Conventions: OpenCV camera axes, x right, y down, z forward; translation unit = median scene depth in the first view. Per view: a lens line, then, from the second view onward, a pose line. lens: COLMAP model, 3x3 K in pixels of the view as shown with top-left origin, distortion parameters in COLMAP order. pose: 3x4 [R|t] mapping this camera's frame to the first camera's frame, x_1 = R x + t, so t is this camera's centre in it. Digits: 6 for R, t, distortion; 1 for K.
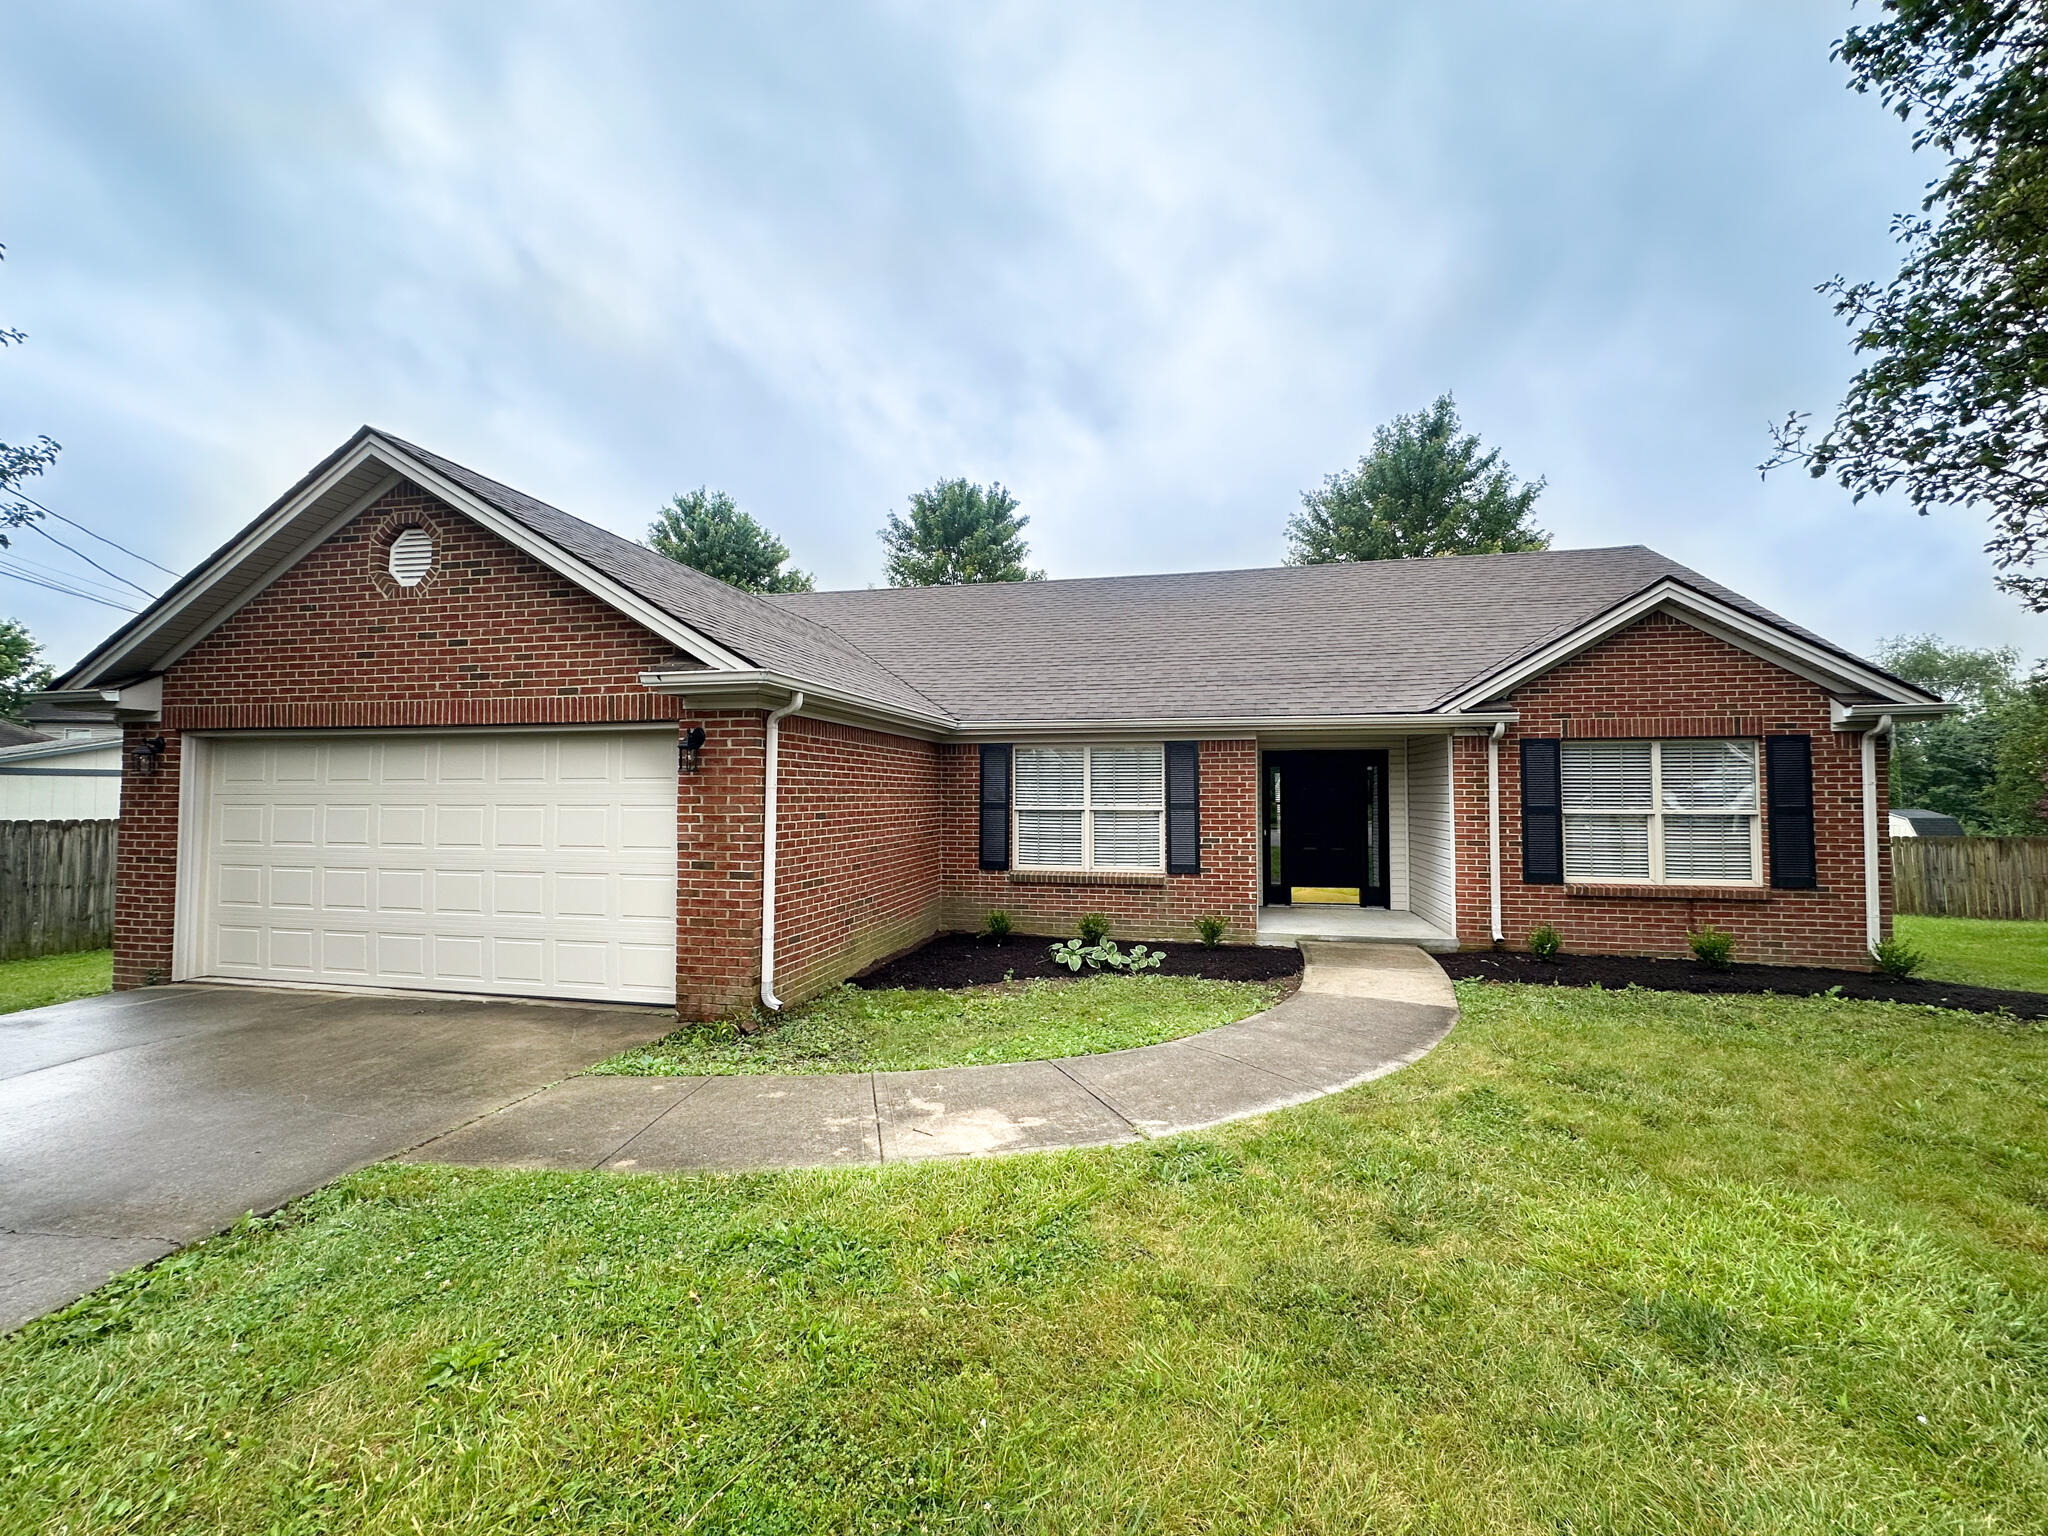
lens RADIAL K [[821.0, 0, 1031.2], [0, 821.0, 772.5], [0, 0, 1]] dist [-0.001892, 0.000271]
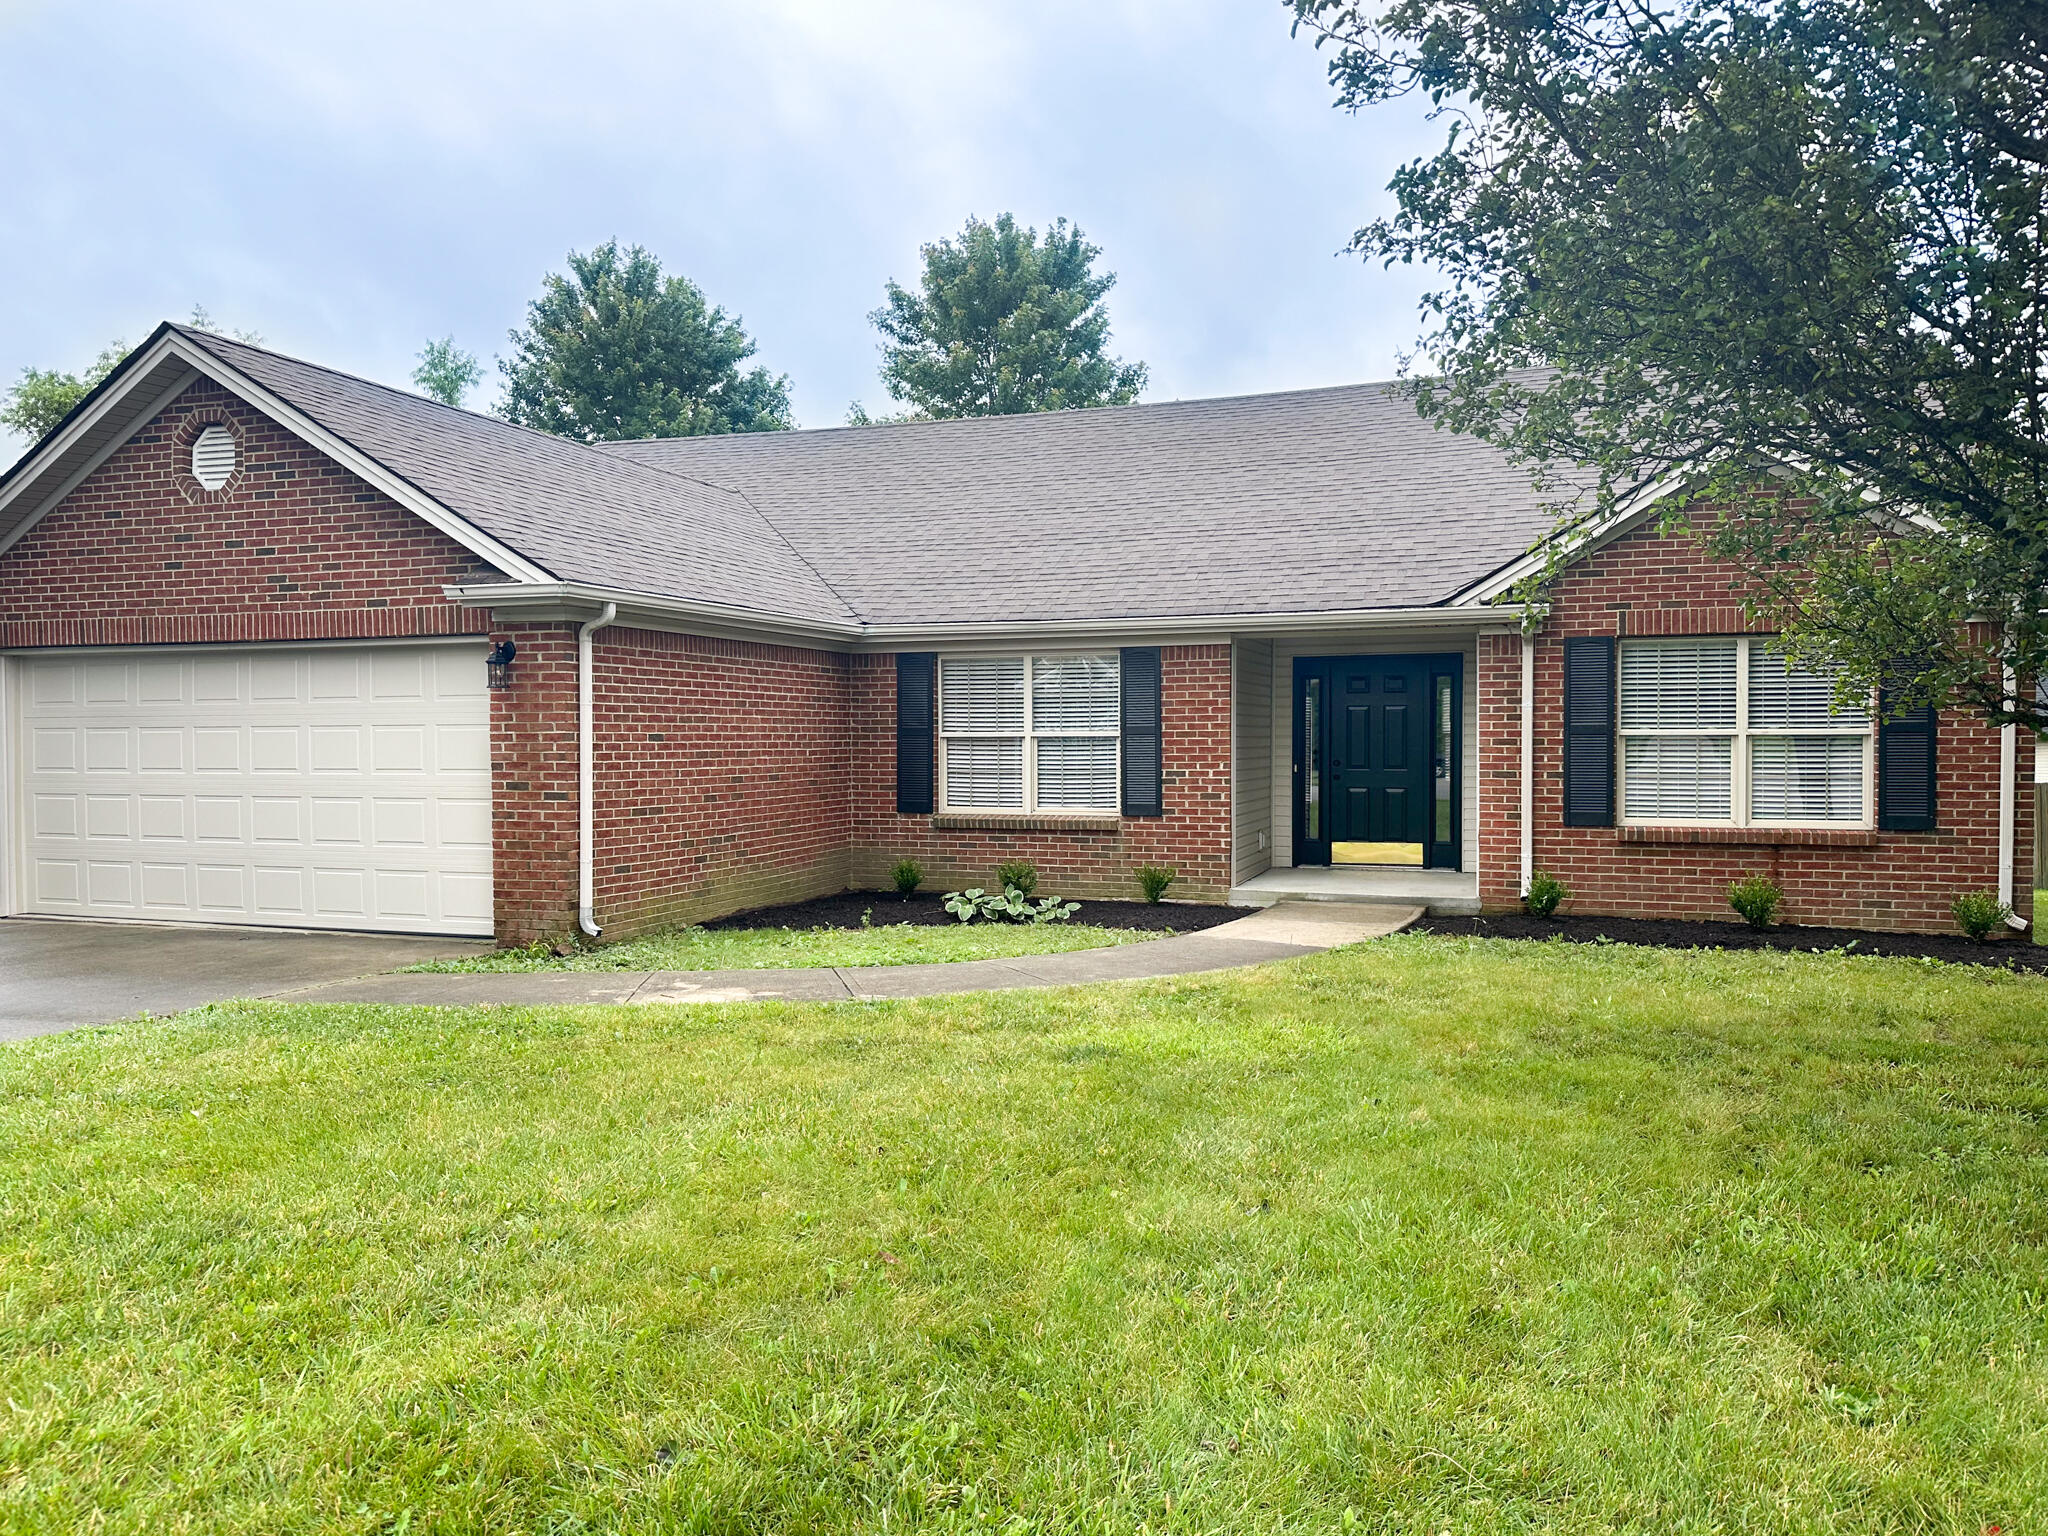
lens RADIAL K [[1453.6, 0, 1043.1], [0, 1453.6, 787.6], [0, 0, 1]] dist [0.046936, -0.057552]
pose [[0.992651, -0.000310, -0.121016, 0.299429], [0.007927, 0.998016, 0.062468, 0.009942], [0.120756, -0.062968, 0.990683, -0.442570]]
